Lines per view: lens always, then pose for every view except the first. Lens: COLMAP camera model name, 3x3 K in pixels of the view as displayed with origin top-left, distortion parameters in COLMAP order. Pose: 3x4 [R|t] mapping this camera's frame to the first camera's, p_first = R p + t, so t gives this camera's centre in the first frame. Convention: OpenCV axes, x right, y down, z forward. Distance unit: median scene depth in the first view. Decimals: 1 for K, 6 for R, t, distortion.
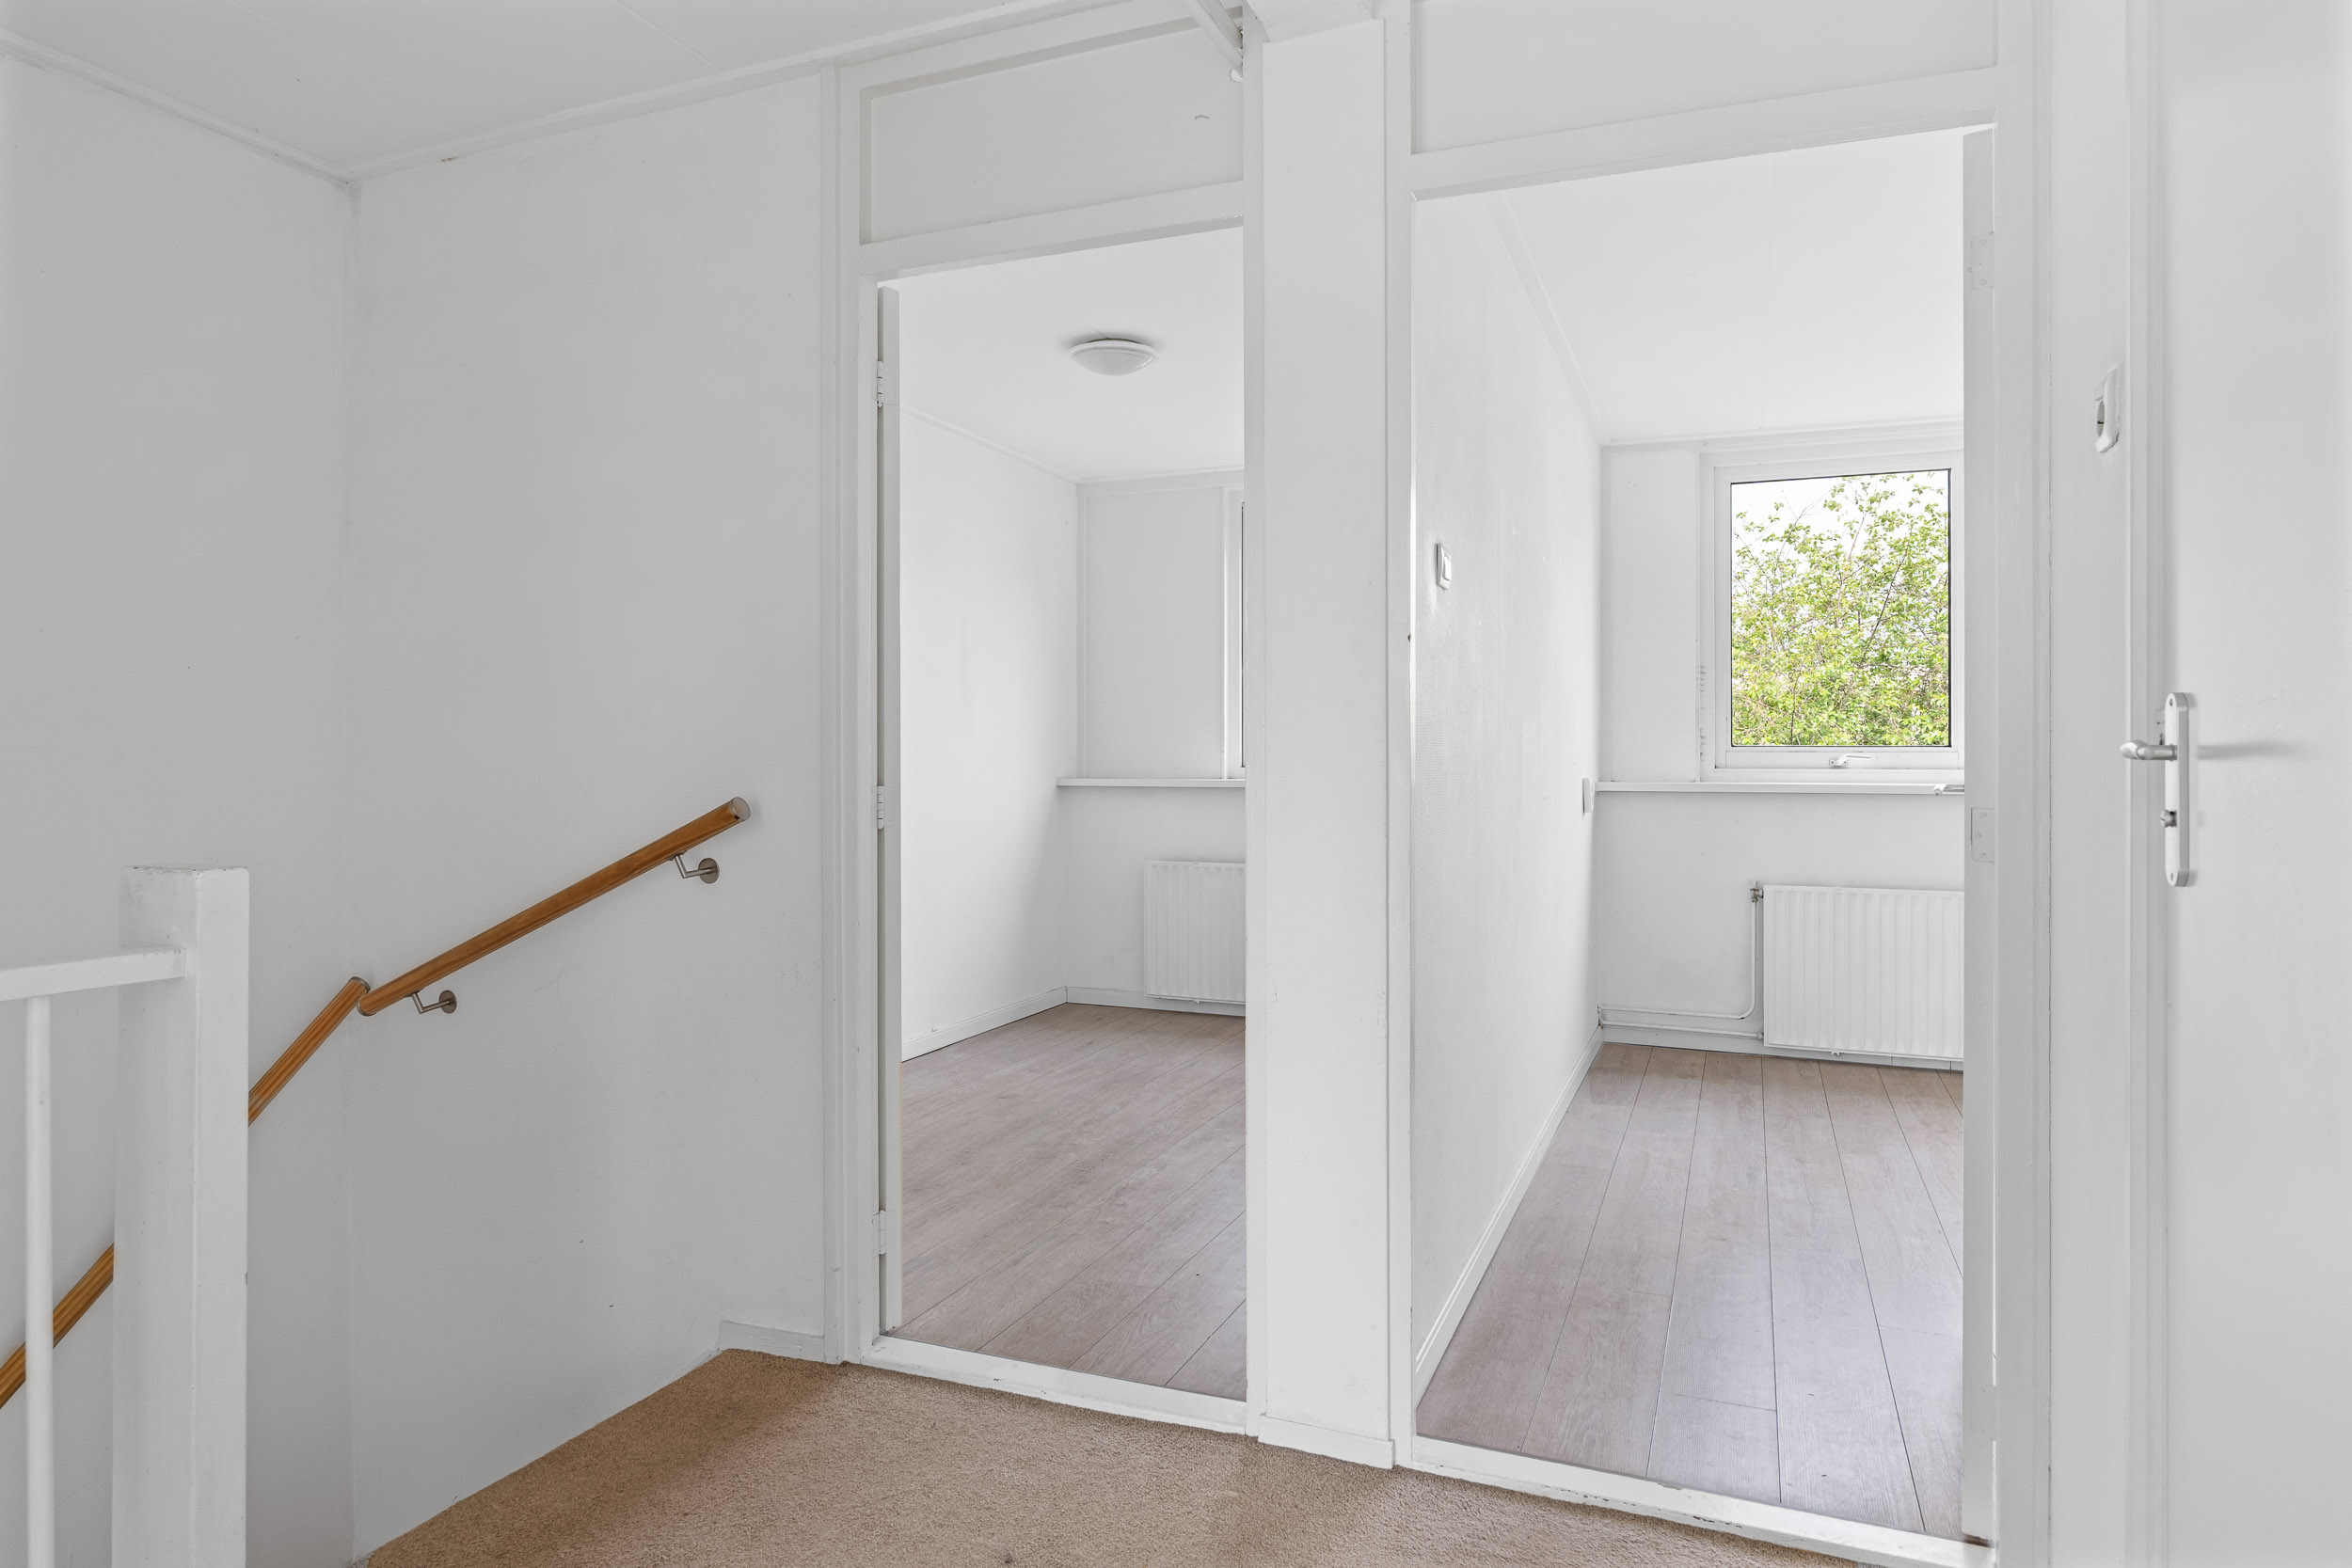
lens RADIAL K [[1409.7, 0, 1172.3], [0, 1409.7, 770.1], [0, 0, 1]] dist [0.005155, -0.001127]
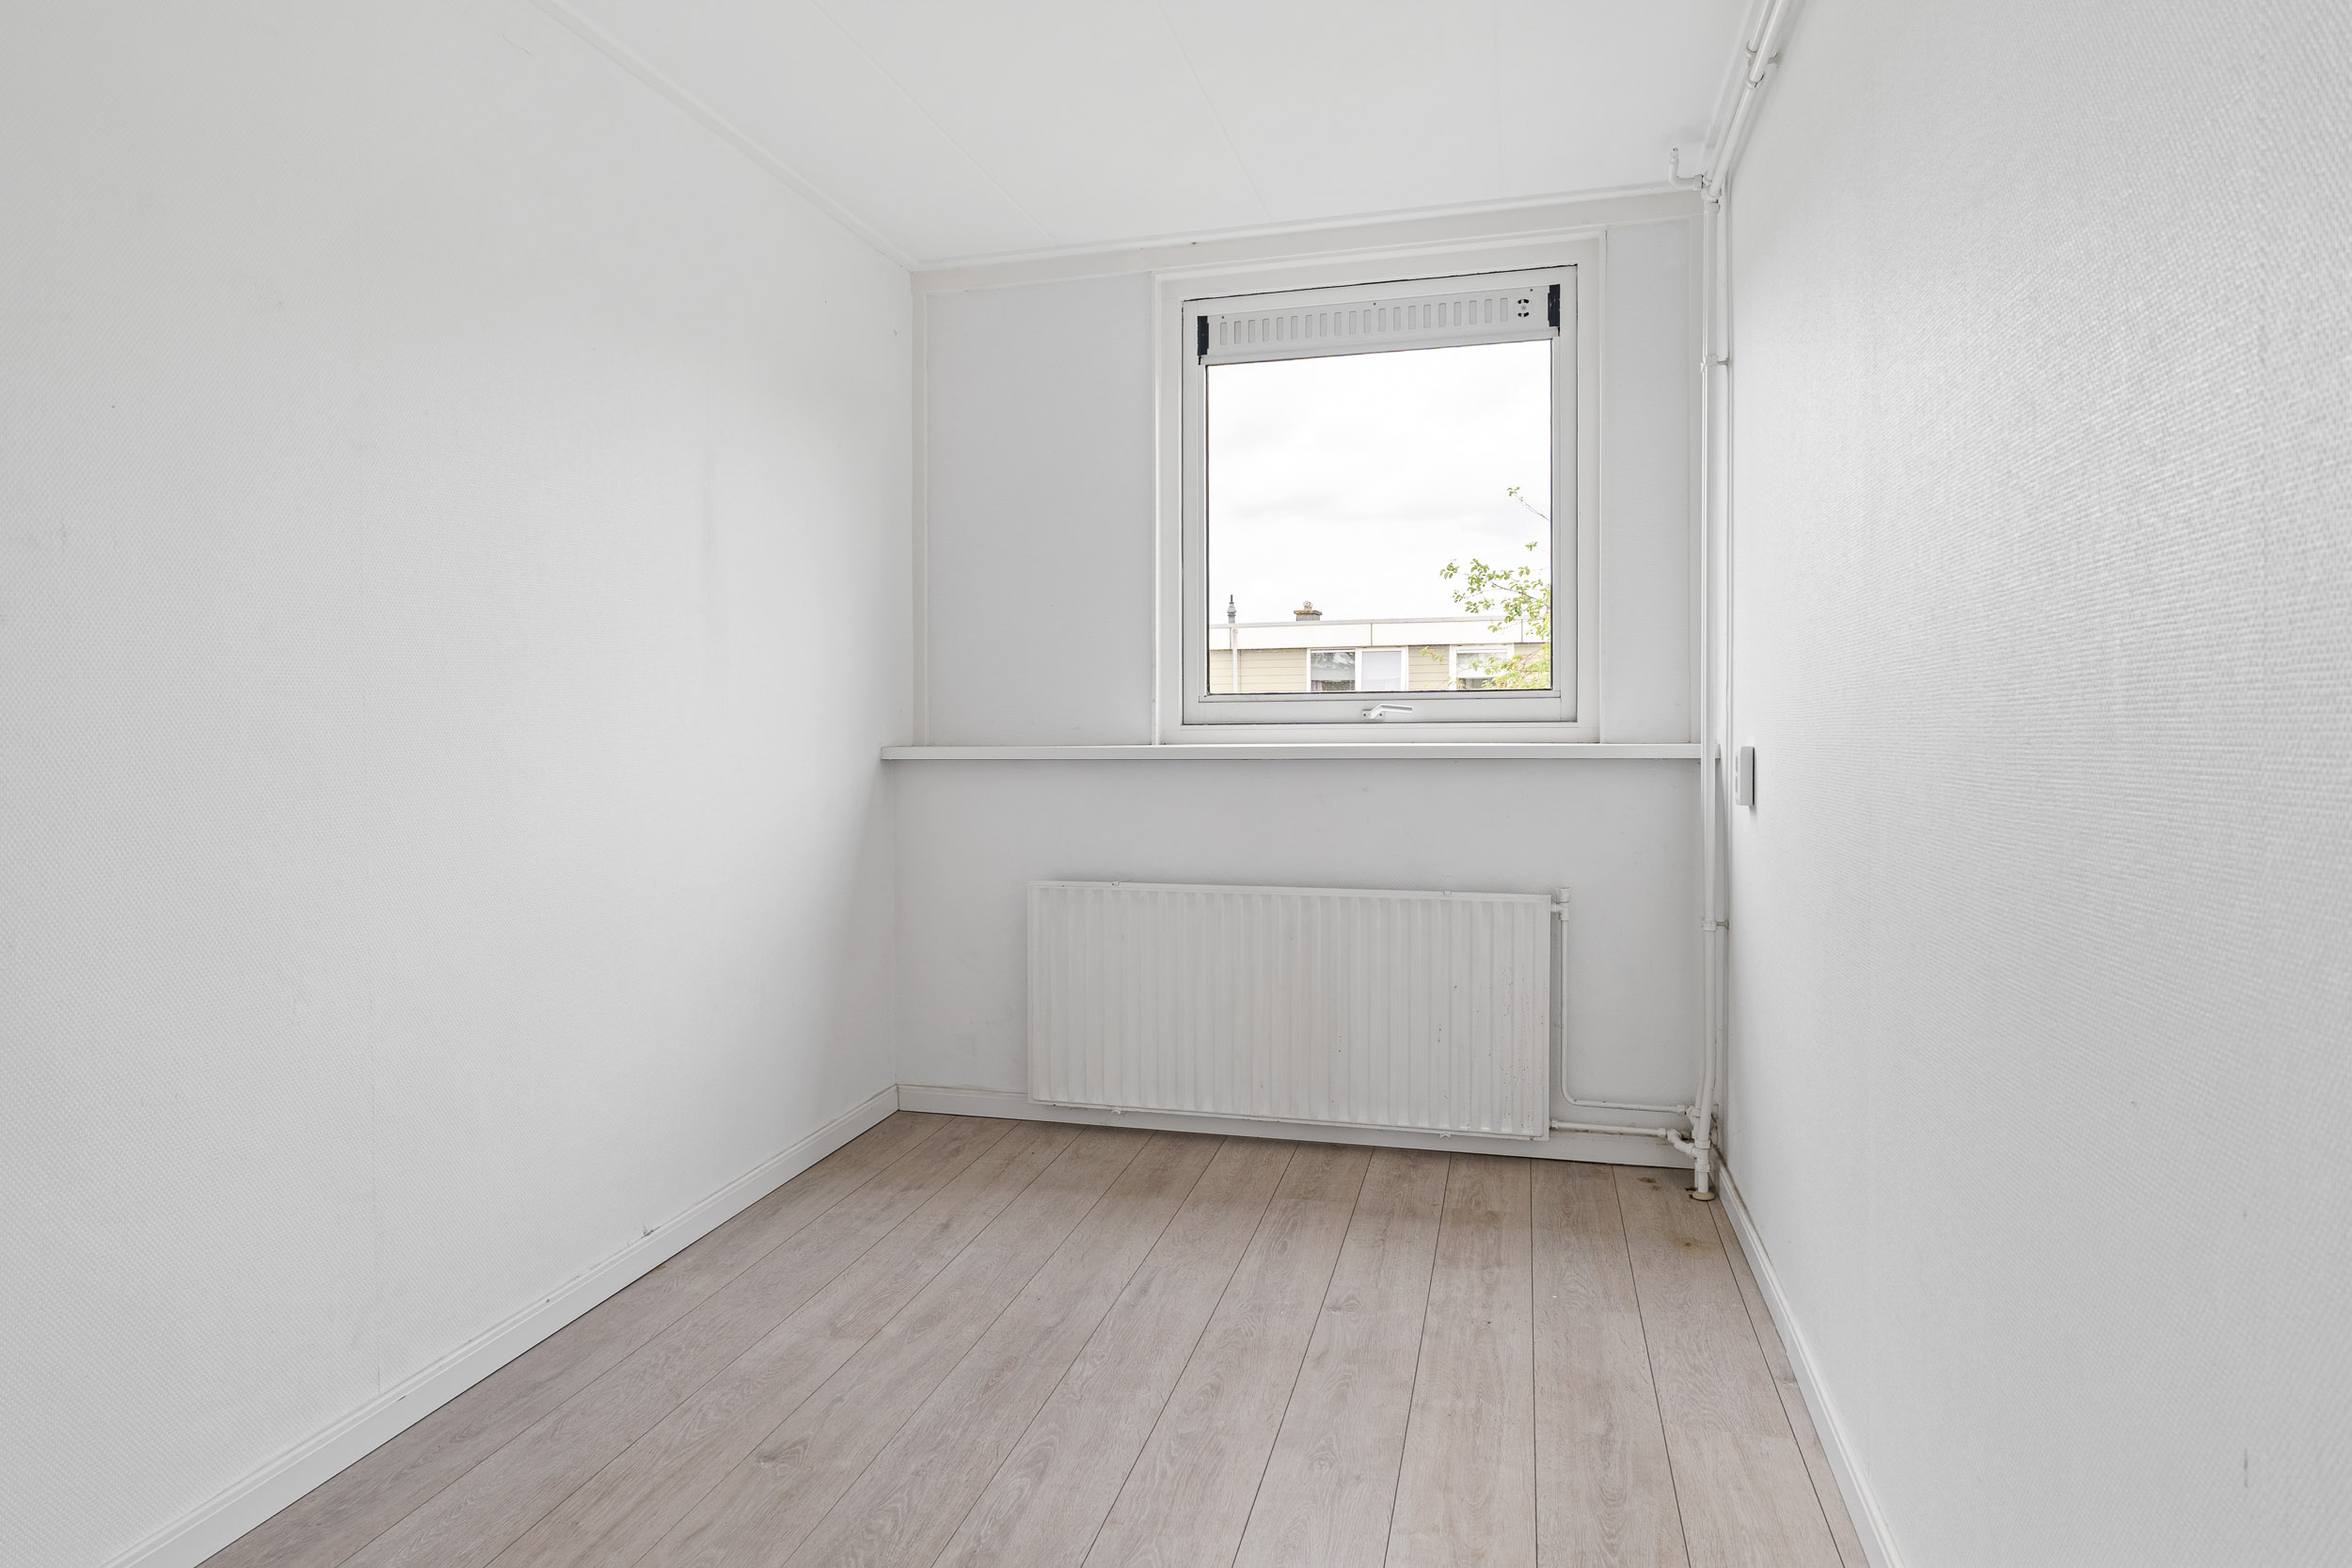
lens RADIAL K [[1336.2, 0, 1126.7], [0, 1336.2, 702.0], [0, 0, 1]] dist [-0.008162, 0.001640]
pose [[0.994652, -0.006413, 0.103087, -0.036453], [0.009408, 0.999547, -0.028593, 0.003966], [-0.102856, 0.029410, 0.994261, 0.421750]]
